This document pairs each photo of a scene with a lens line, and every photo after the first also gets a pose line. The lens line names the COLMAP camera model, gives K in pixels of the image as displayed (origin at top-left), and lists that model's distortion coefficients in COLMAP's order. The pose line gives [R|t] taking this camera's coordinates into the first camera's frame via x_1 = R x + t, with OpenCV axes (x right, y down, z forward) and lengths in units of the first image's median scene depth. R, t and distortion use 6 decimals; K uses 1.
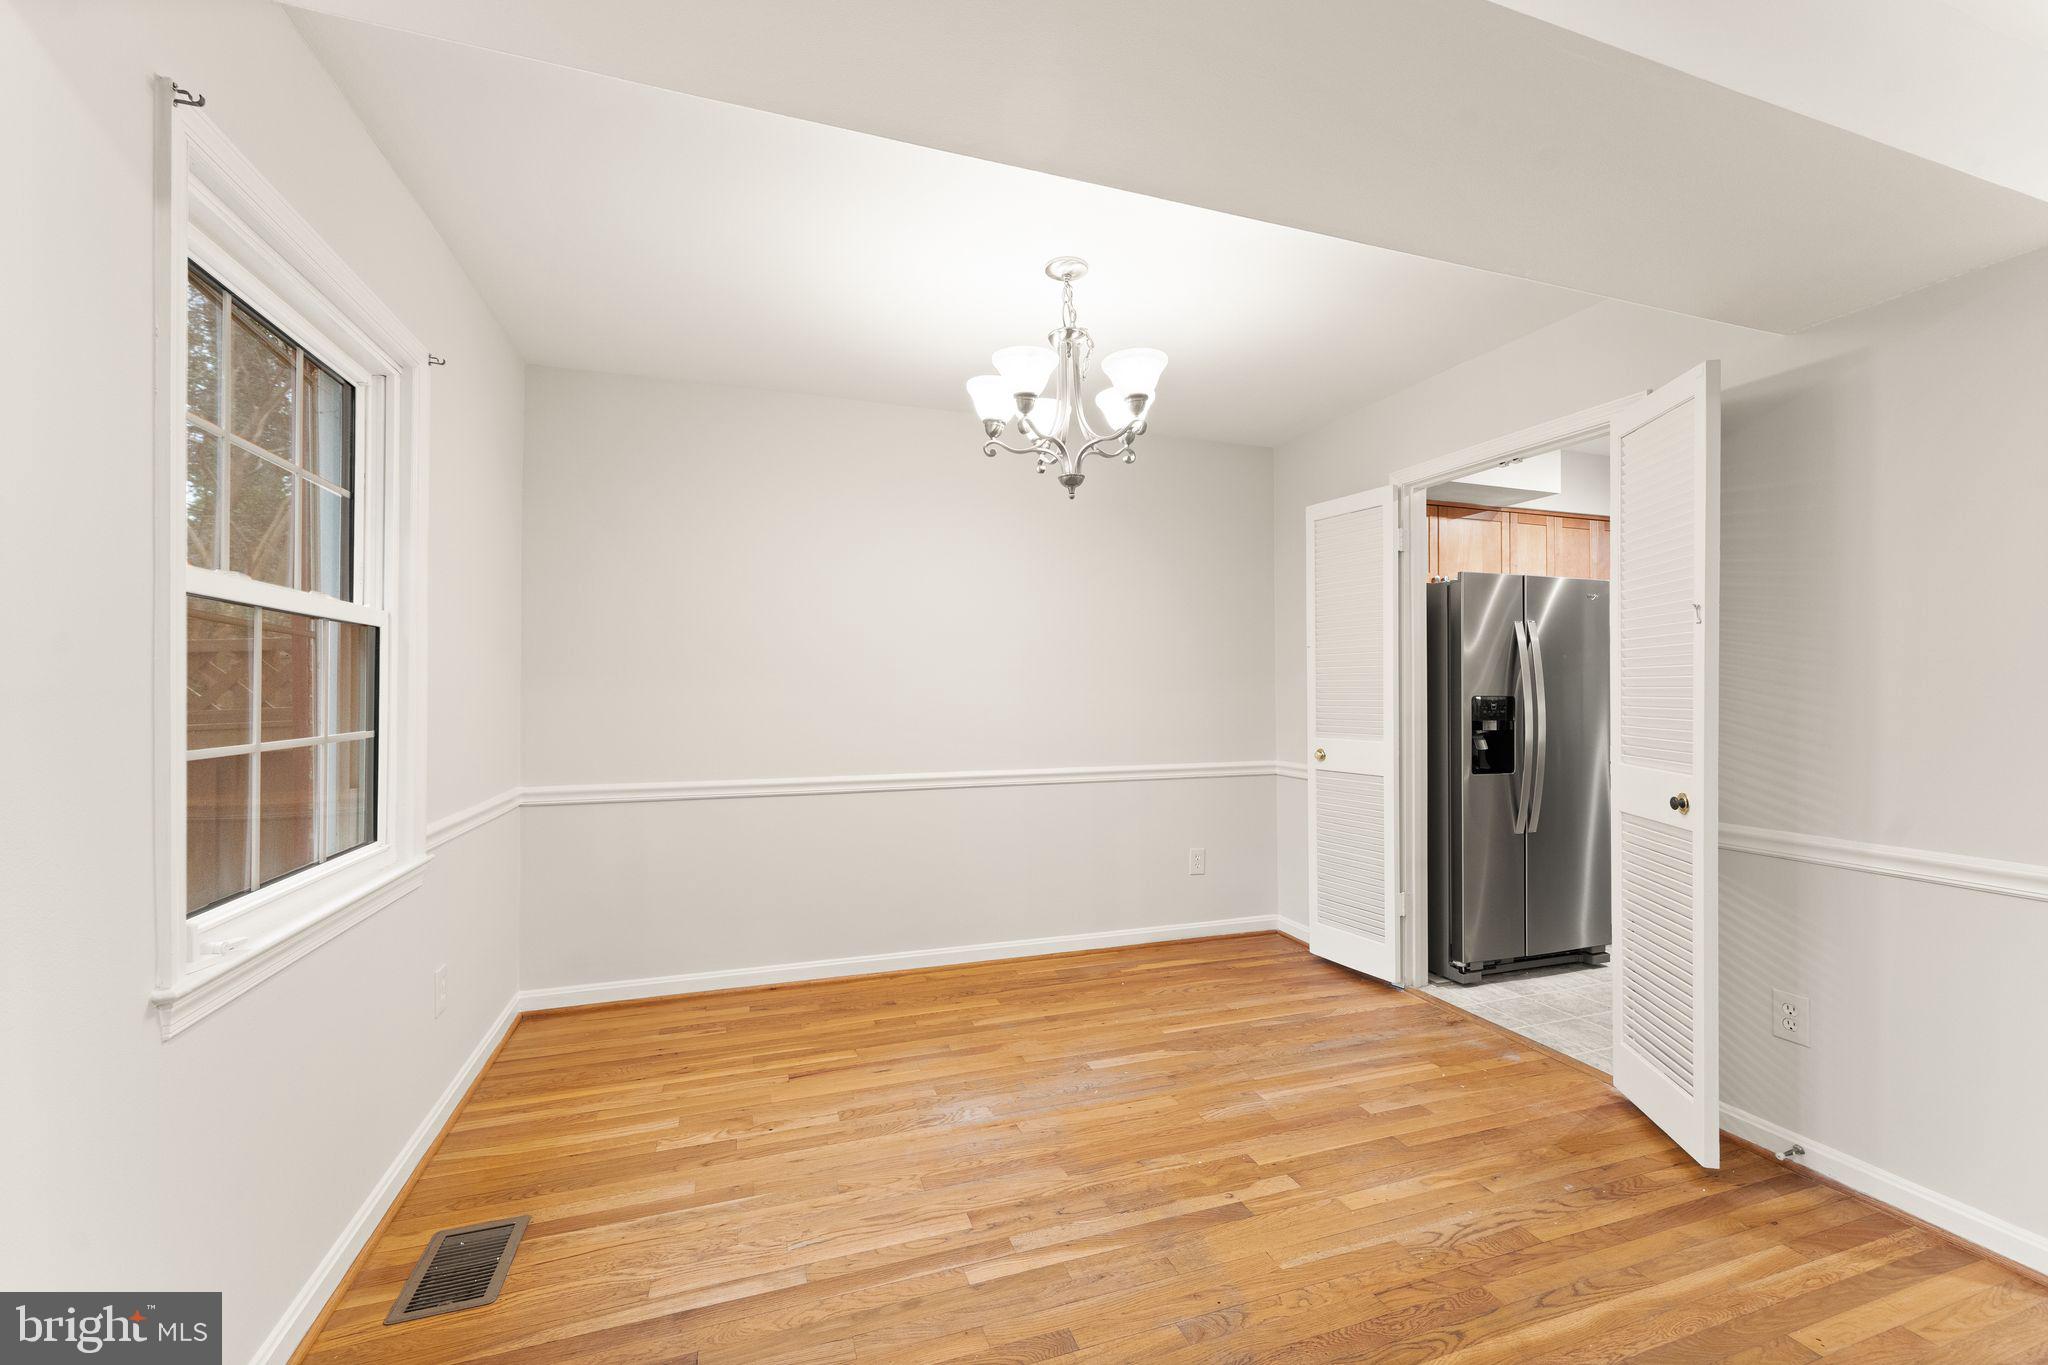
lens RADIAL K [[843.6, 0, 1023.3], [0, 843.6, 686.4], [0, 0, 1]] dist [0.001972, 0.000091]
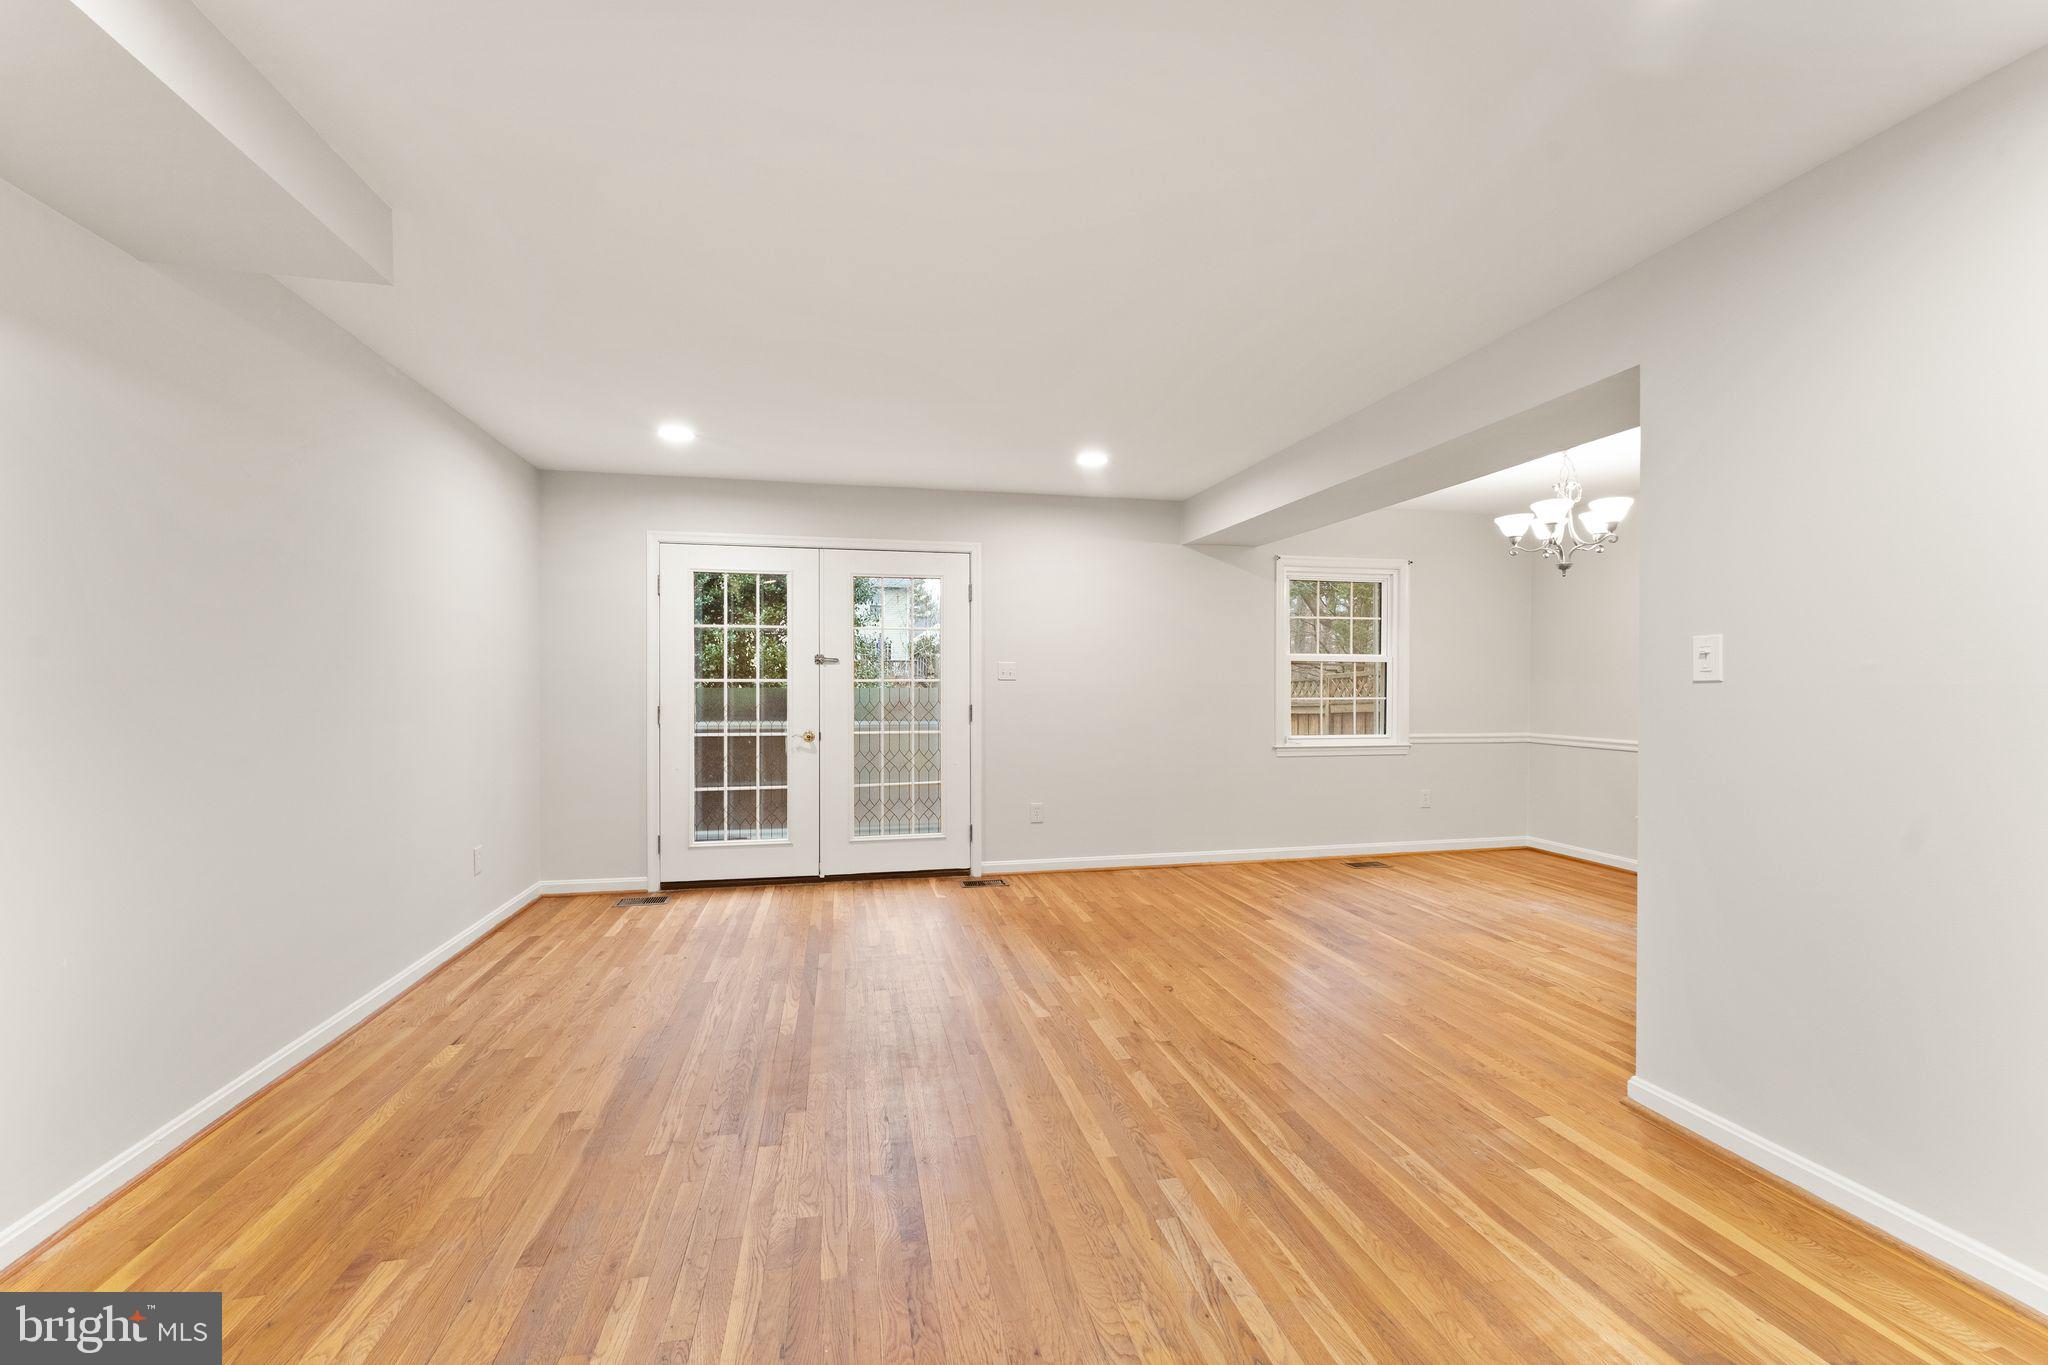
lens RADIAL K [[843.6, 0, 1019.3], [0, 843.6, 687.9], [0, 0, 1]] dist [0.001972, 0.000091]
pose [[-0.122960, 0.007624, -0.992382, 2.374025], [0.005380, 0.999961, 0.007016, -0.007853], [0.992397, -0.004476, -0.122996, 0.090190]]
